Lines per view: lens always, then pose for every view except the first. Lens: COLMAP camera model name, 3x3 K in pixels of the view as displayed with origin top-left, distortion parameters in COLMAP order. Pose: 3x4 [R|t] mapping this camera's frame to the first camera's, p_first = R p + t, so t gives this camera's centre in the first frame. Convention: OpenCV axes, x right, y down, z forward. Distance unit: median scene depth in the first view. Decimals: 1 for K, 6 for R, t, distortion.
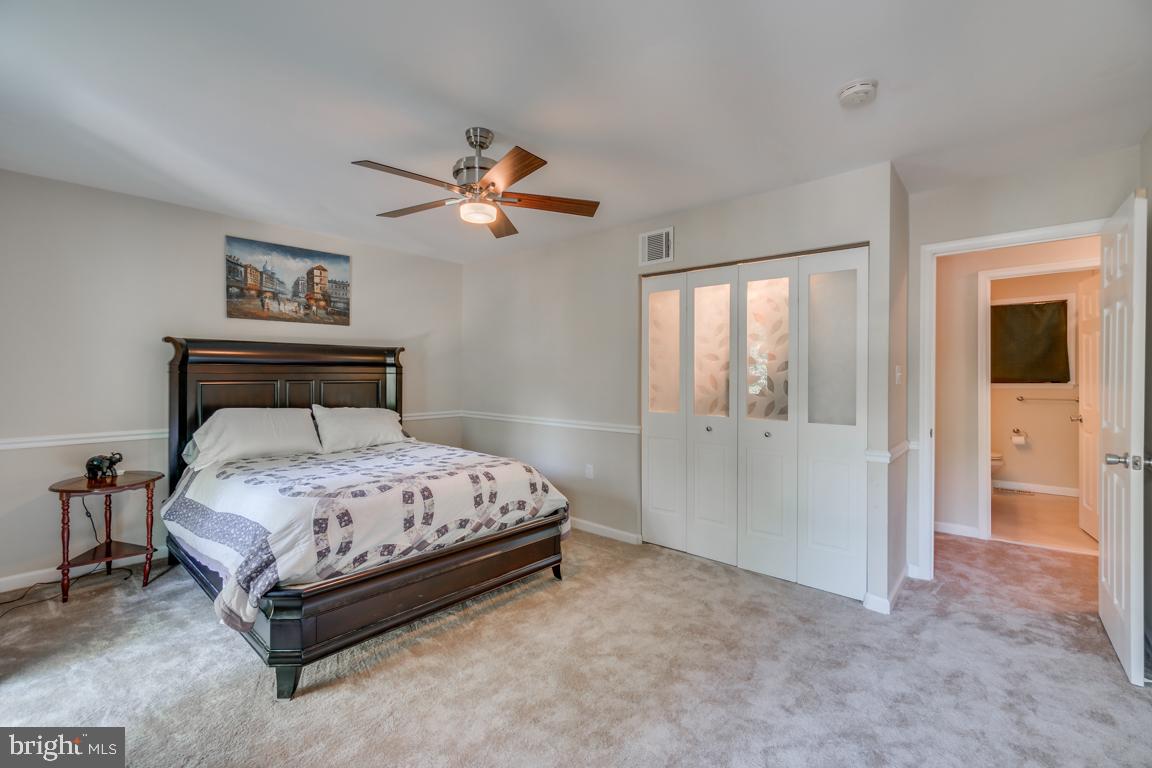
lens RADIAL K [[492.7, 0, 580.6], [0, 492.7, 376.7], [0, 0, 1]] dist [-0.001517, 0.000069]
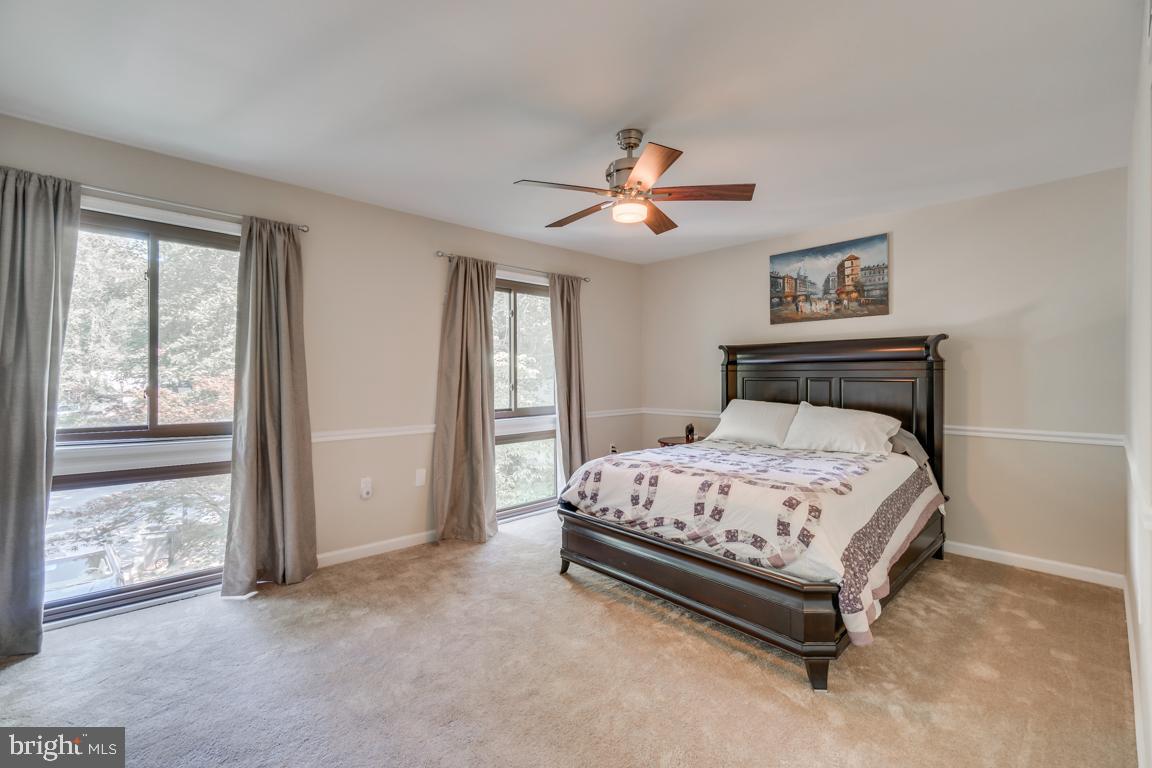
lens RADIAL K [[492.7, 0, 539.5], [0, 492.7, 372.3], [0, 0, 1]] dist [-0.001517, 0.000069]
pose [[-0.139352, -0.005646, -0.990227, 0.535483], [-0.001013, 0.999984, -0.005559, 0.002662], [0.990242, 0.000228, -0.139355, 0.608035]]
